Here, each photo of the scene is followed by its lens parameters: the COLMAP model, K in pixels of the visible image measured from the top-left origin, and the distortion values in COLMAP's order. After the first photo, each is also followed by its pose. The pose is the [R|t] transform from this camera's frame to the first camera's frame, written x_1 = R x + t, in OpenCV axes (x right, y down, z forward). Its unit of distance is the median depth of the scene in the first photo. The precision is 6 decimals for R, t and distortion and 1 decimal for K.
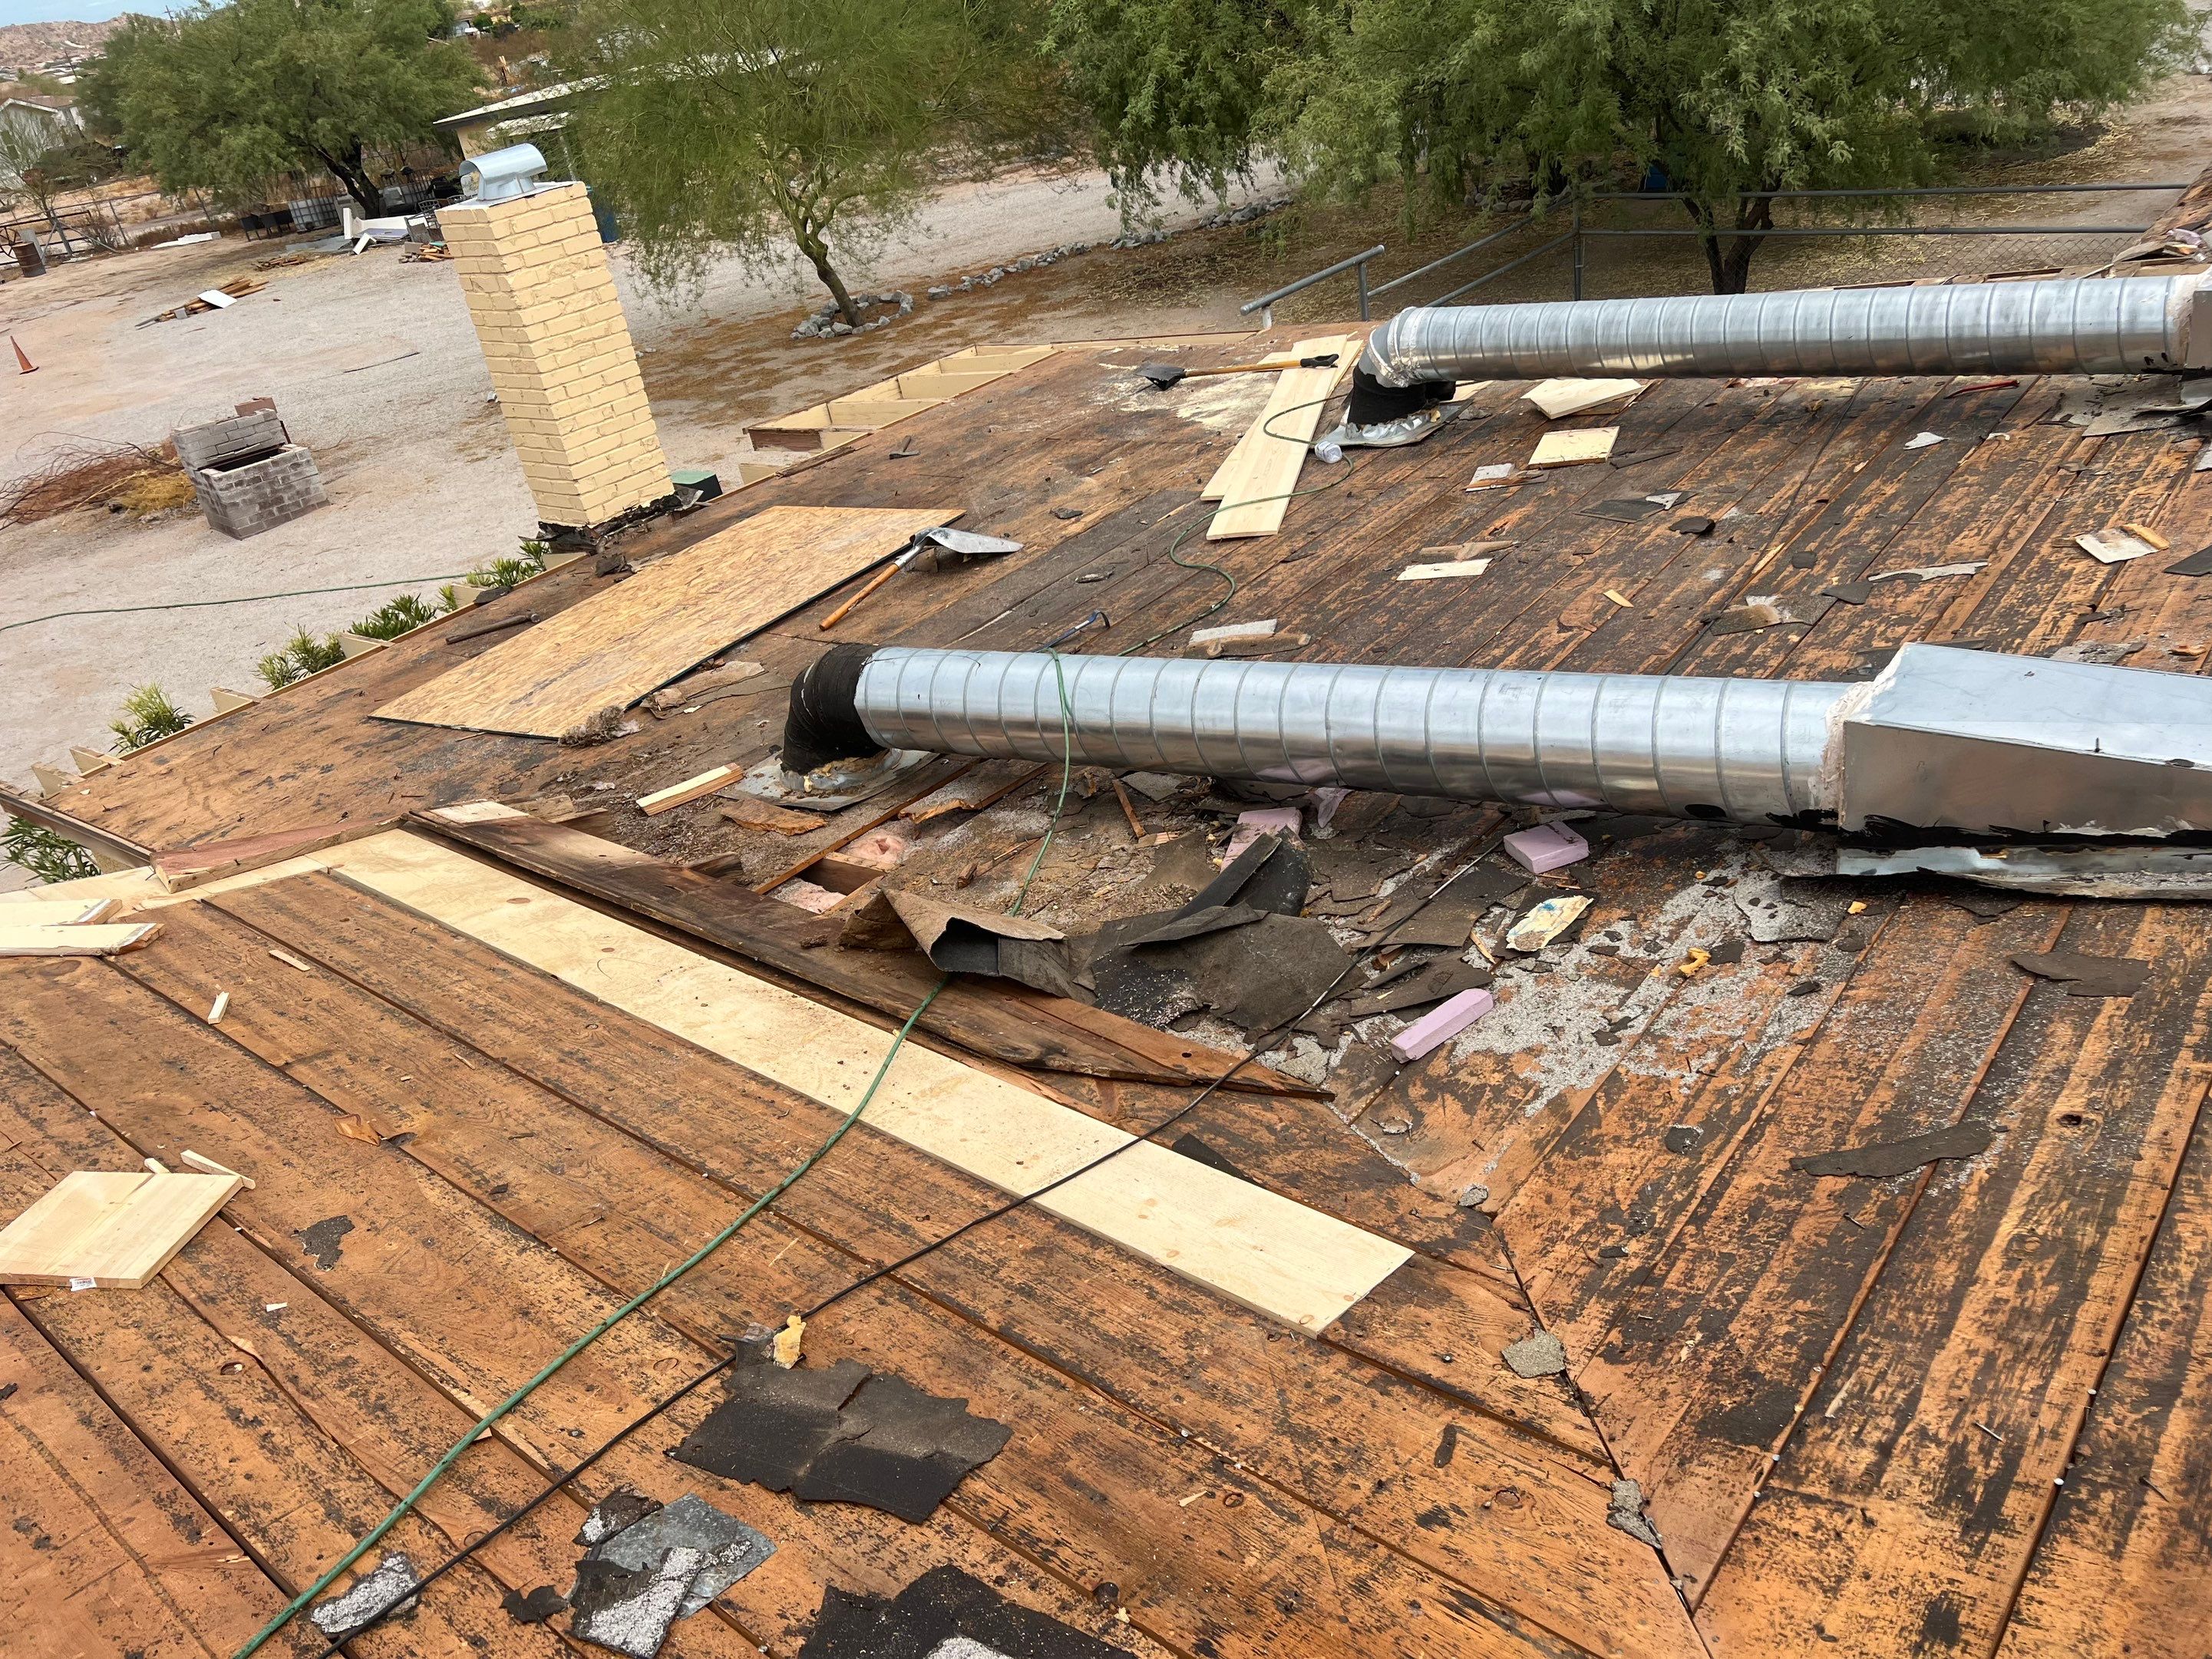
lens RADIAL K [[1668.9, 0, 1121.8], [0, 1668.9, 817.4], [0, 0, 1]] dist [0.015198, -0.023683]
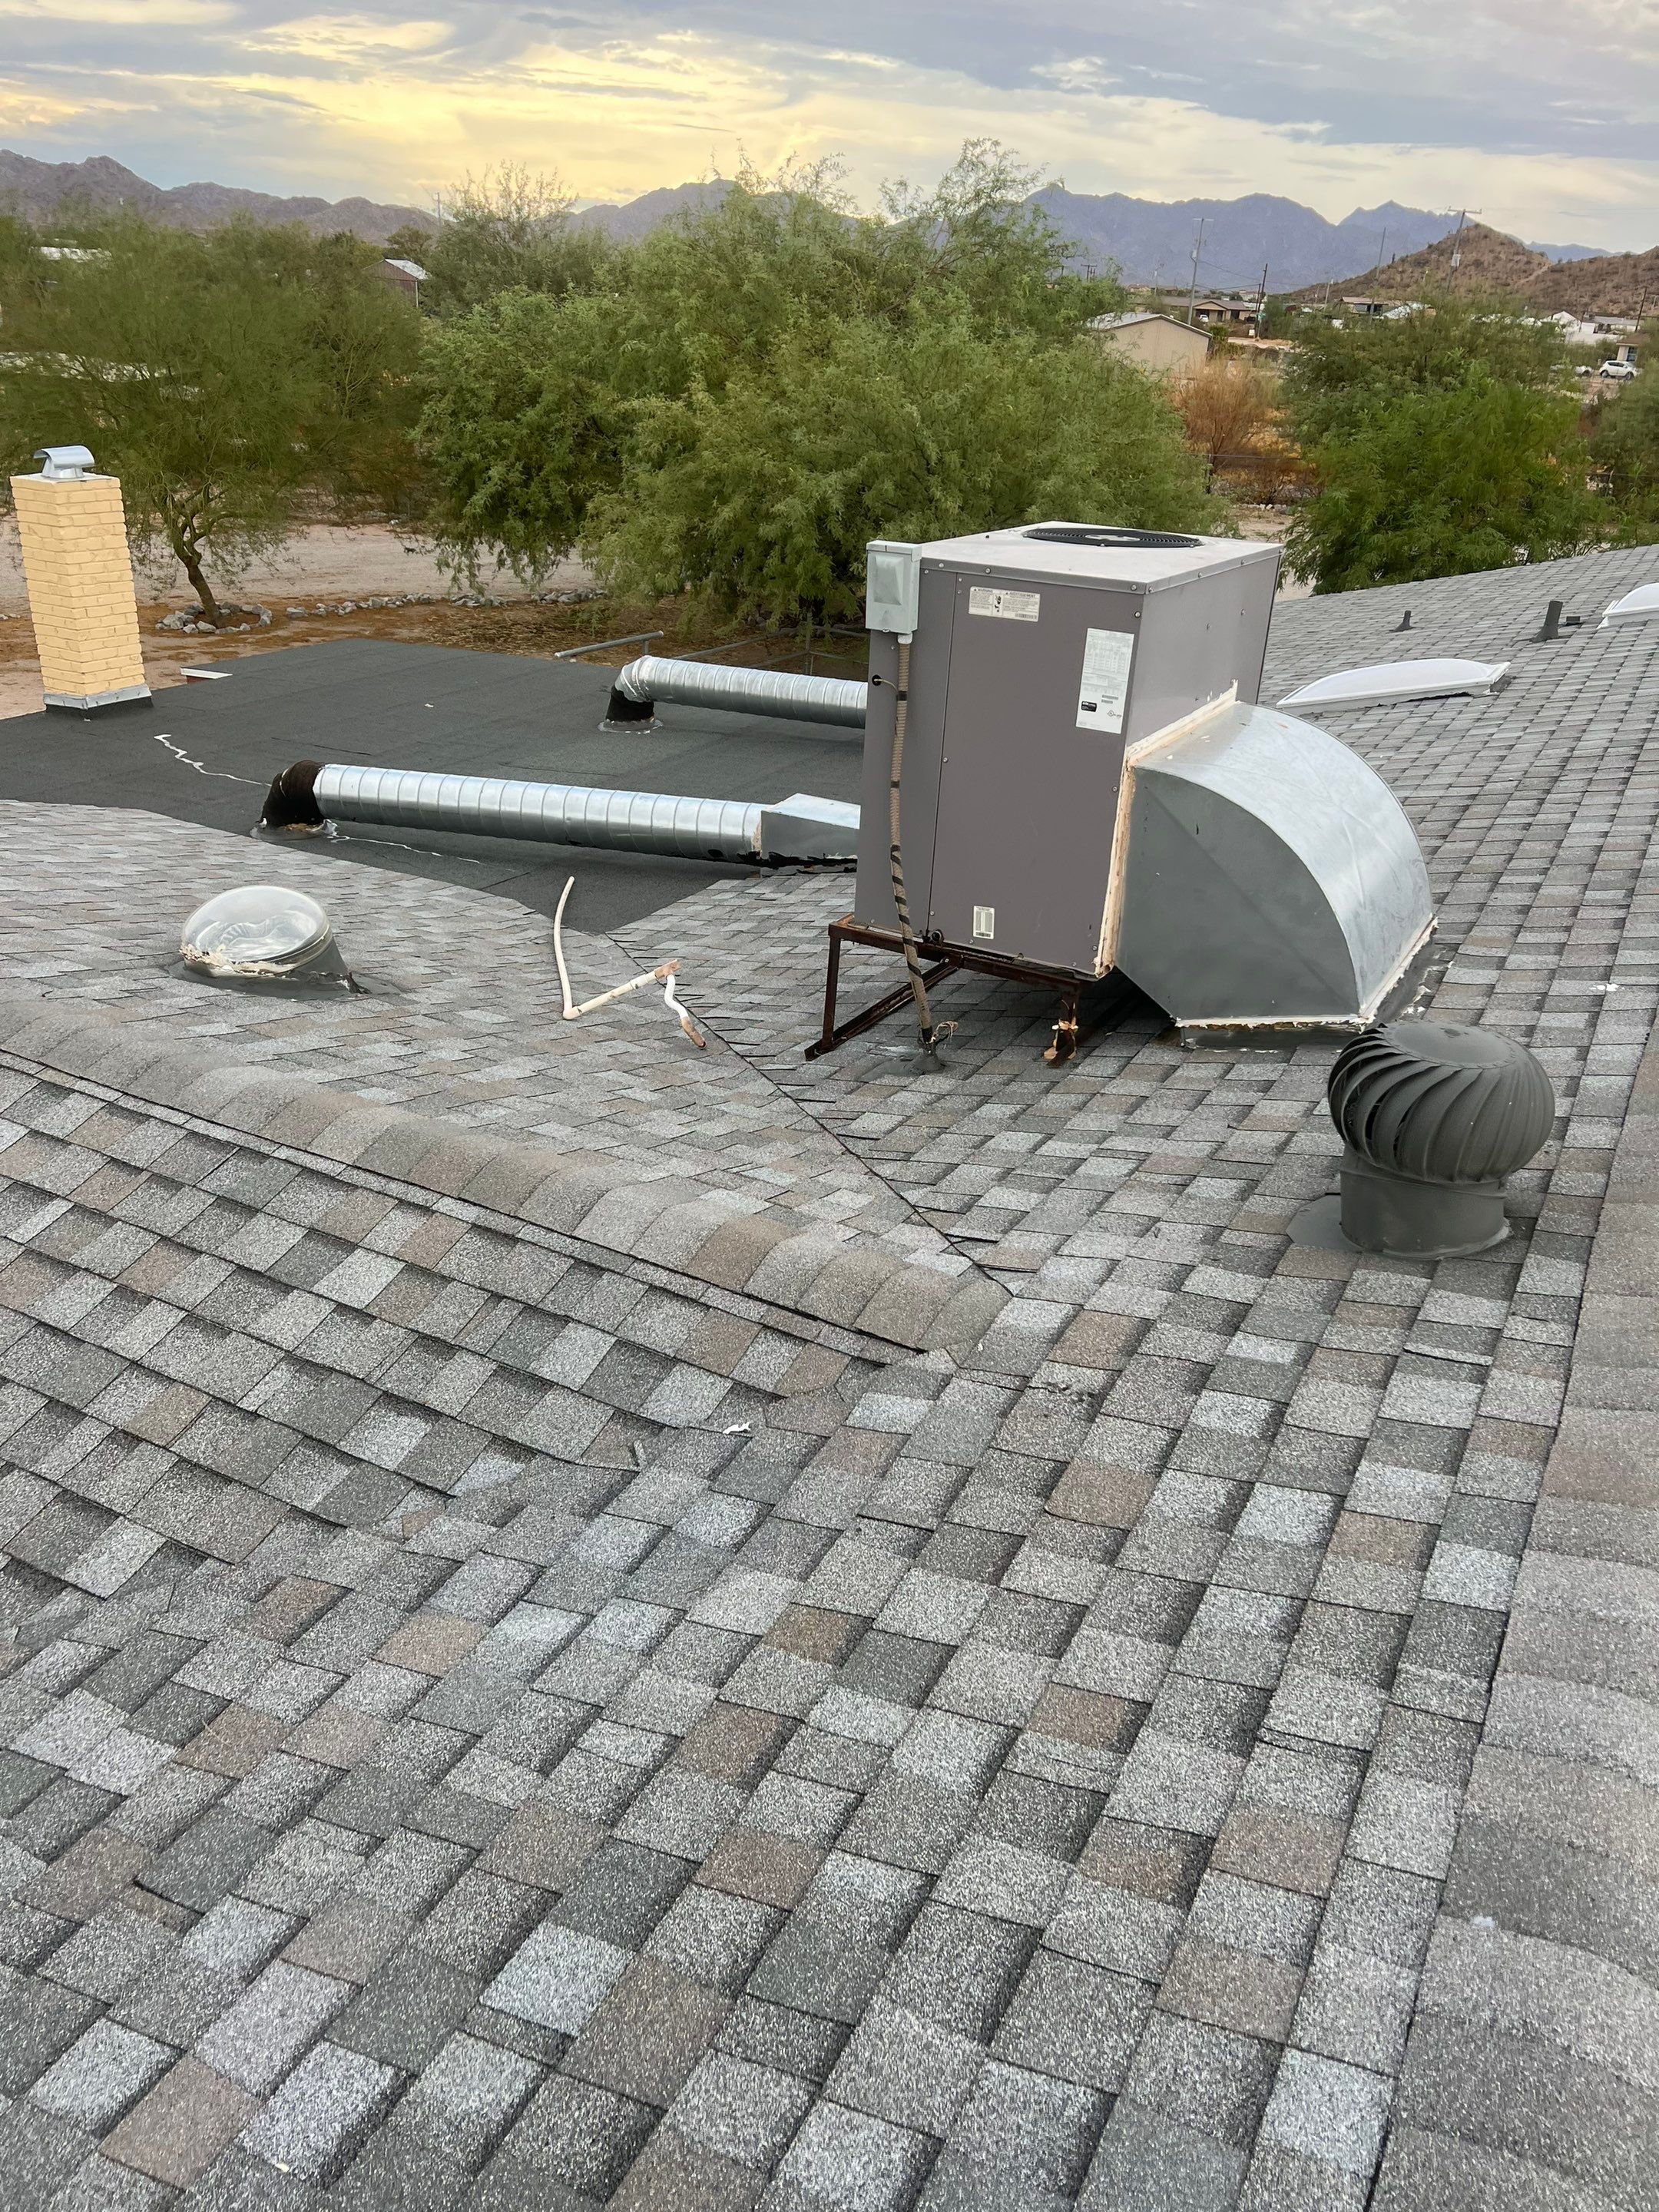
lens RADIAL K [[1611.9, 0, 846.8], [0, 1611.9, 1129.7], [0, 0, 1]] dist [0.003217, -0.024392]
pose [[0.958471, 0.102975, 0.265949, -0.007052], [-0.092251, 0.994349, -0.052542, 0.090996], [-0.269857, 0.025826, 0.962554, -0.231589]]
